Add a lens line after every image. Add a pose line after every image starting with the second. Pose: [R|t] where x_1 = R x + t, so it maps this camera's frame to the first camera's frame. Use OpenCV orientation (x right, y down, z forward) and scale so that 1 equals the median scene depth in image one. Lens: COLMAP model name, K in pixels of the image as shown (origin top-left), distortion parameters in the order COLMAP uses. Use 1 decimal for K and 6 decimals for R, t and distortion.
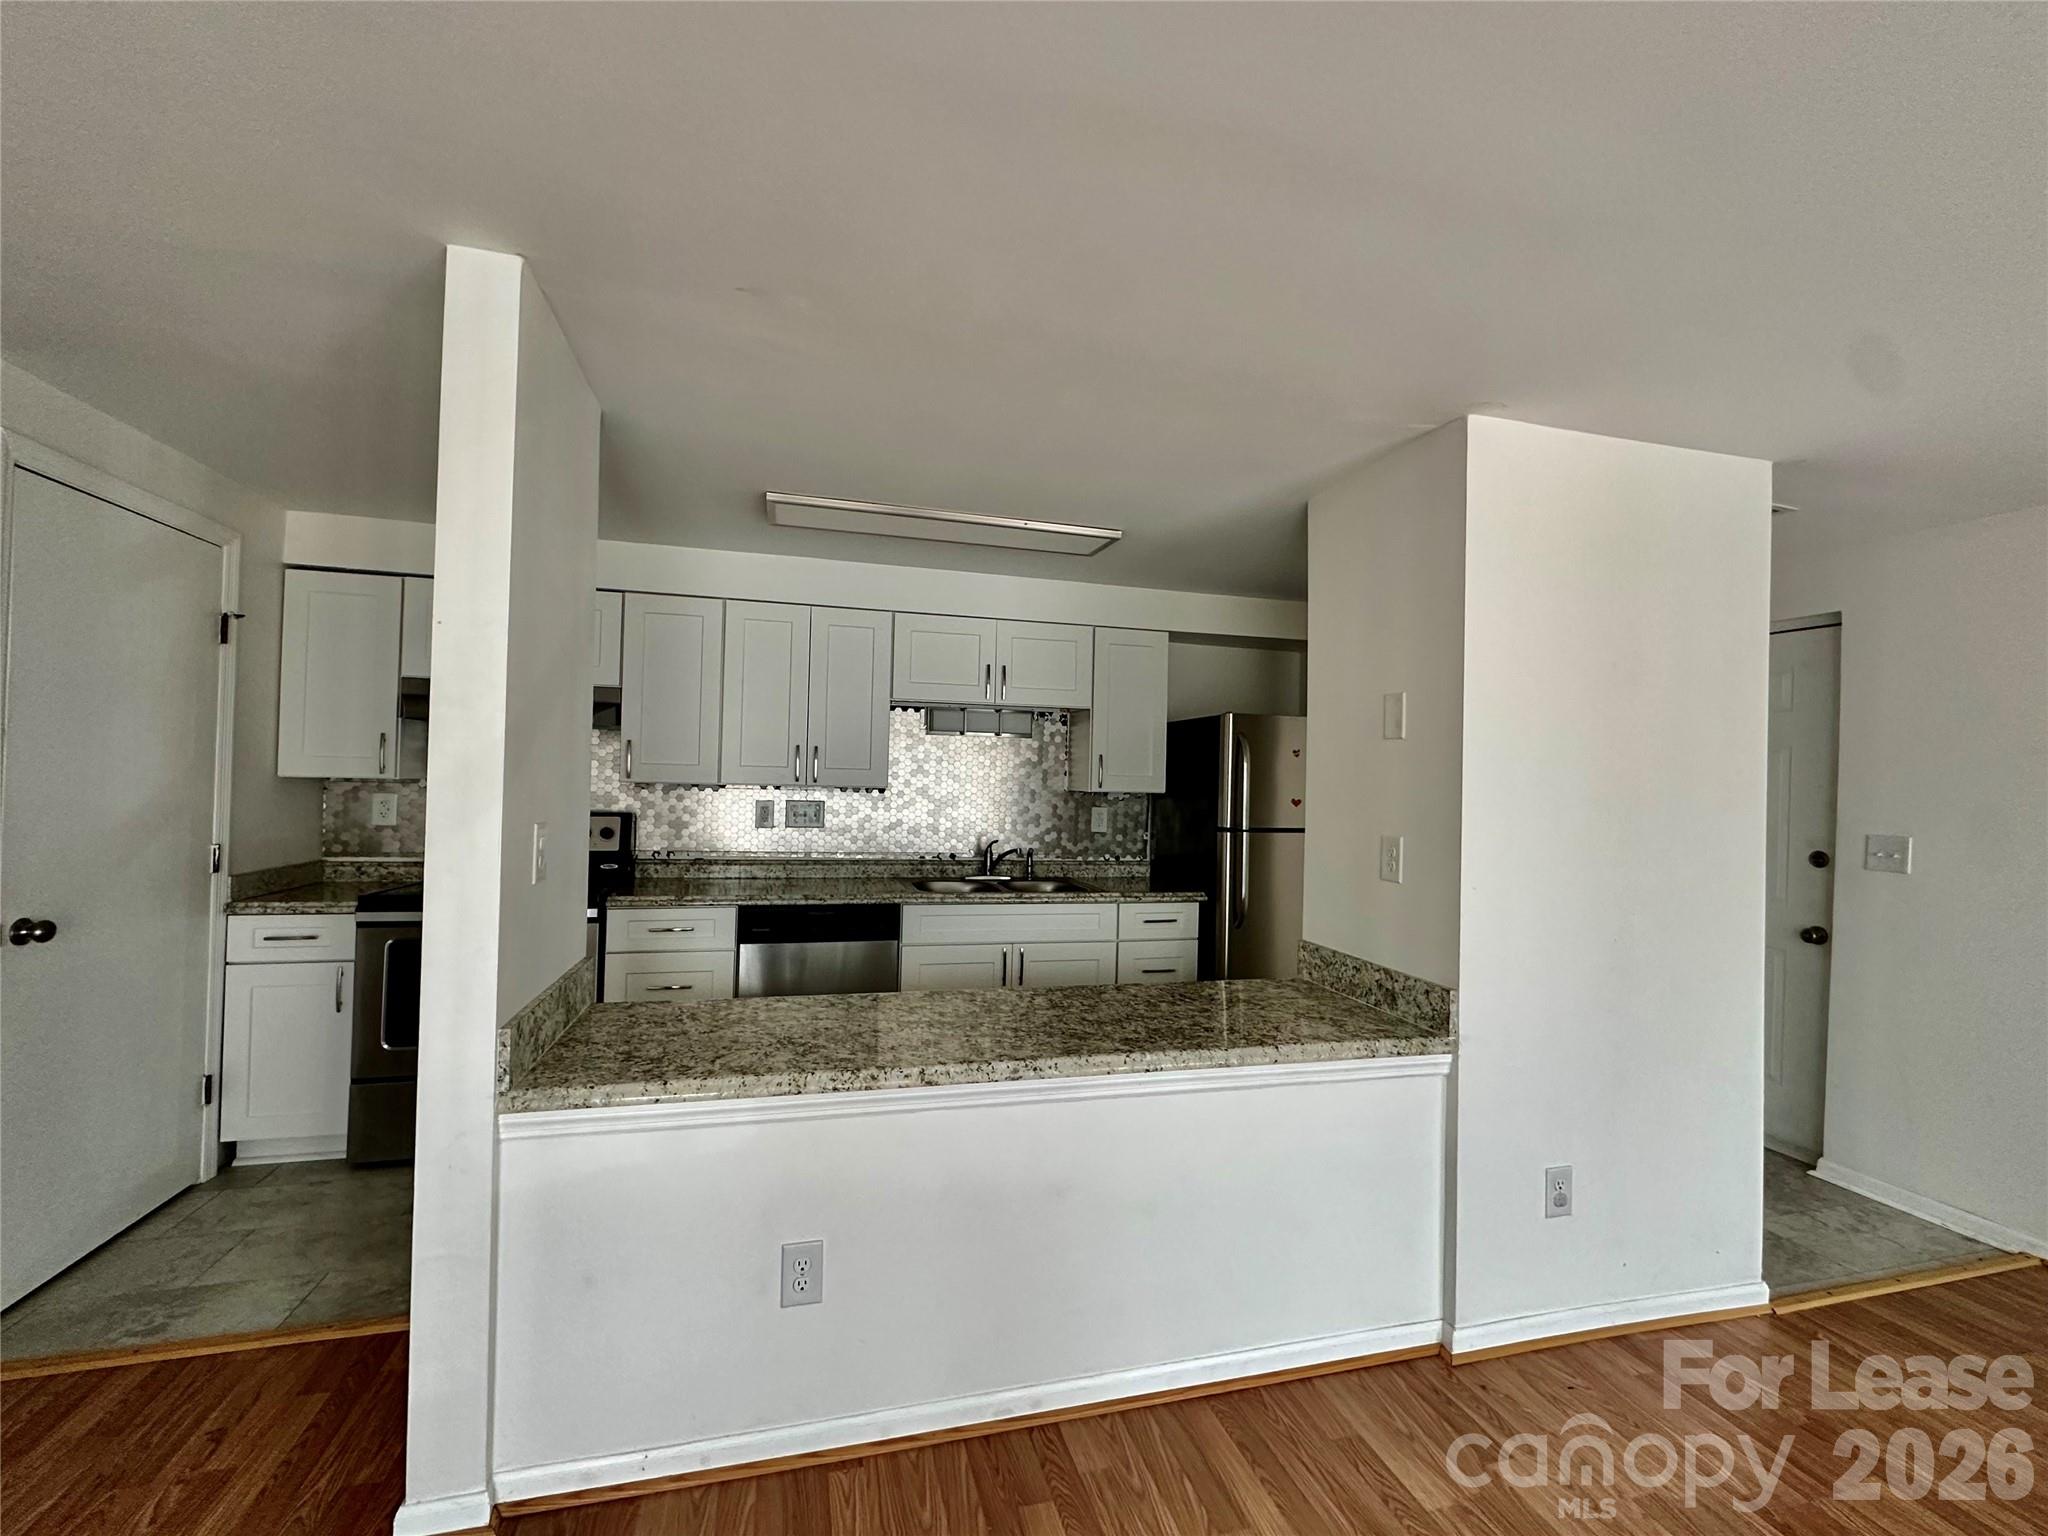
lens RADIAL K [[861.2, 0, 1024.0], [0, 861.2, 768.0], [0, 0, 1]] dist [-0.000904, -0.000096]
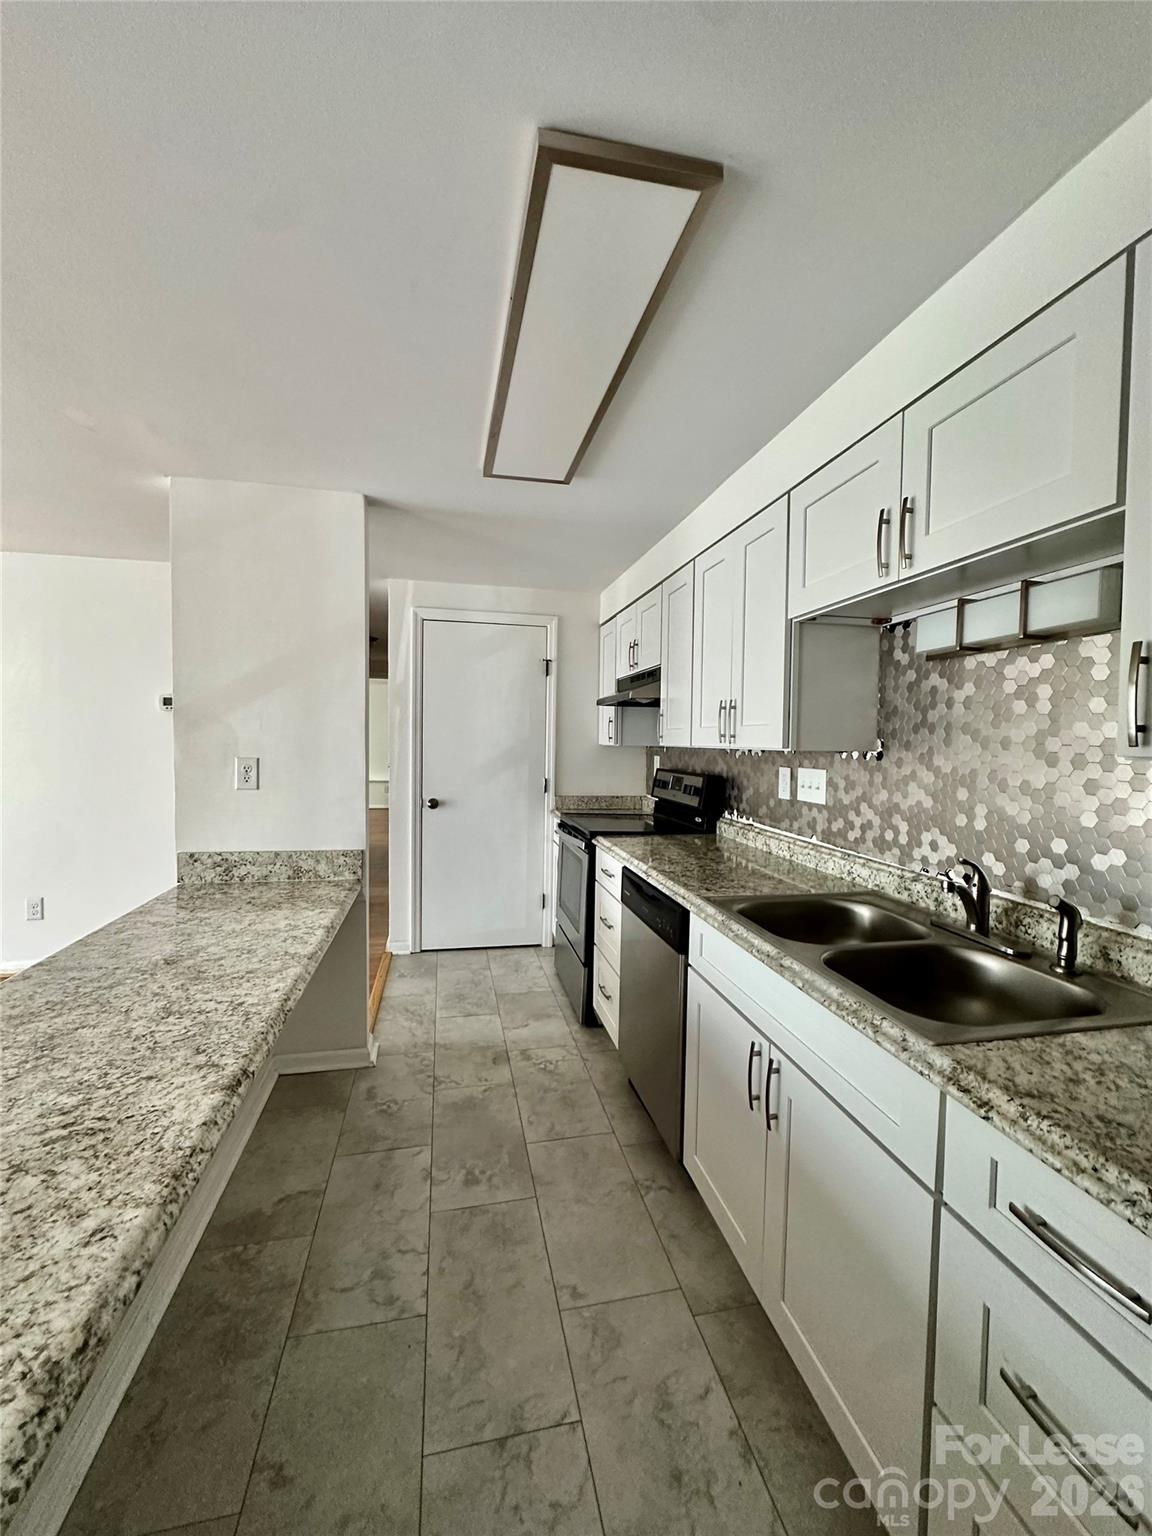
lens RADIAL K [[615.9, 0, 576.0], [0, 615.9, 768.0], [0, 0, 1]] dist [0.001032, 0.000060]
pose [[-0.057812, 0.017551, -0.998173, 0.558640], [-0.003014, 0.999838, 0.017755, 0.047257], [0.998323, 0.004035, -0.057749, 1.388101]]
